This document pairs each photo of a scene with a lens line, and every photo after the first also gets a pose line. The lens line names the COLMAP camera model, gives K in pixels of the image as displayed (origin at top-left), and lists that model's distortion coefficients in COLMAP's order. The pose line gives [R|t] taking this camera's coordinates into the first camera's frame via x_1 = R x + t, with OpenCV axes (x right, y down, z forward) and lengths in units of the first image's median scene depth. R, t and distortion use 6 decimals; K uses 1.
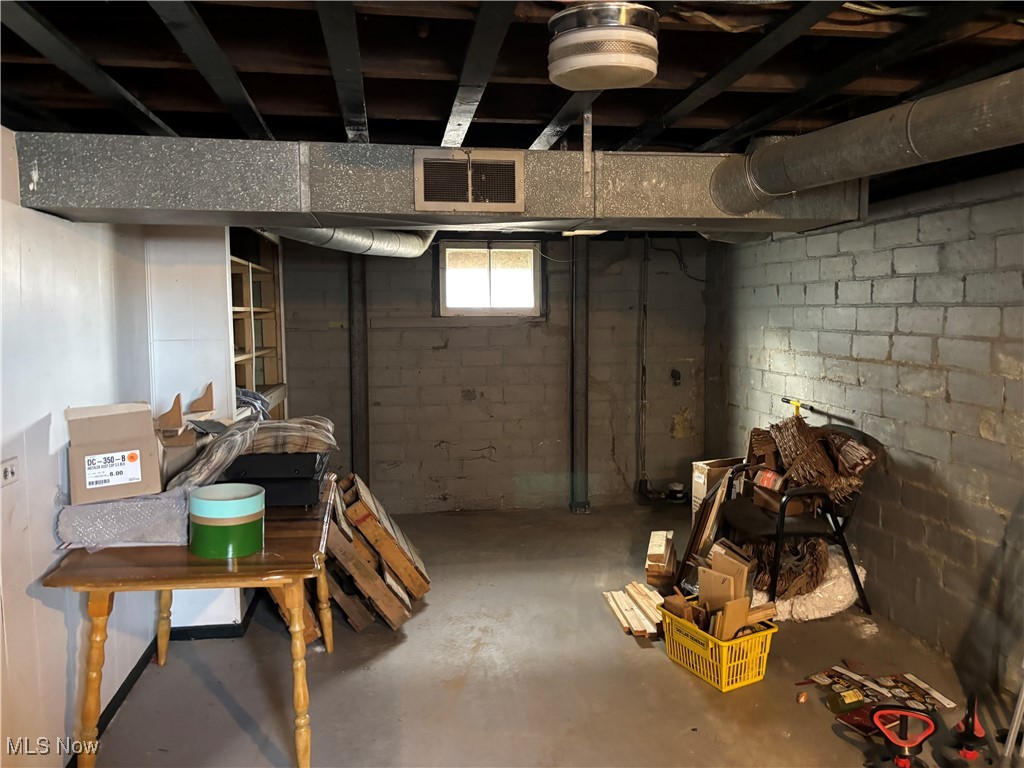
lens RADIAL K [[774.9, 0, 511.2], [0, 774.9, 377.0], [0, 0, 1]] dist [0.041301, -0.035233]
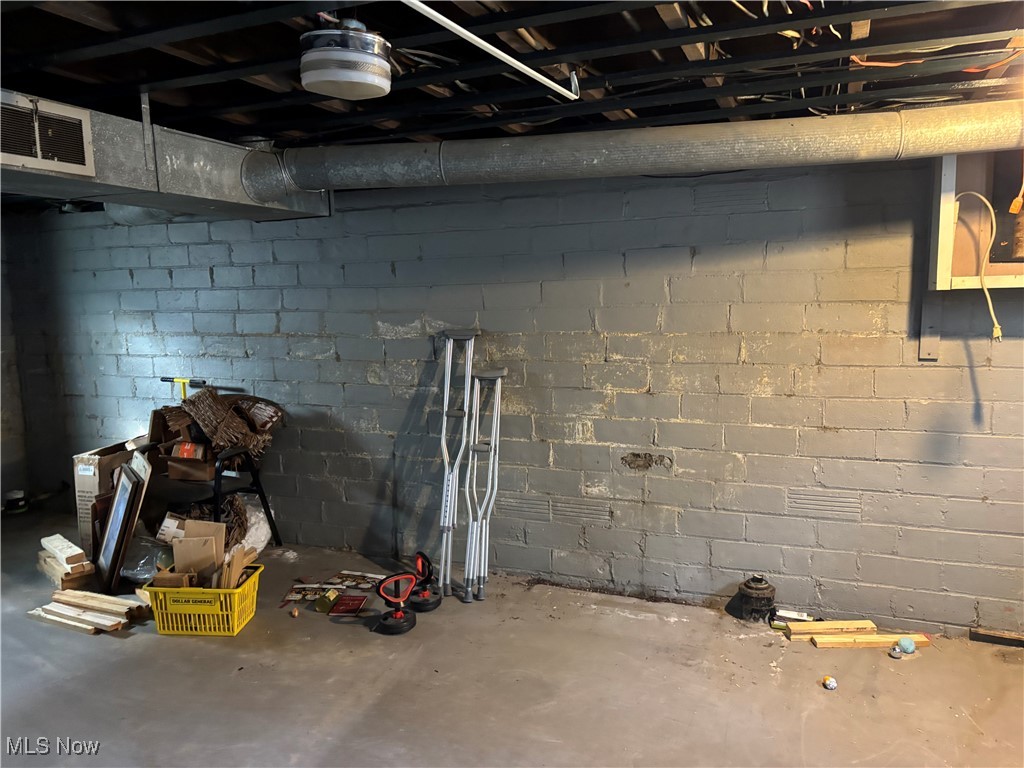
lens RADIAL K [[774.9, 0, 512.2], [0, 774.9, 388.1], [0, 0, 1]] dist [0.041301, -0.035233]
pose [[0.519295, -0.105329, 0.848079, -0.367973], [0.086923, 0.993739, 0.070195, 0.010336], [-0.850163, 0.037266, 0.525199, 0.064223]]
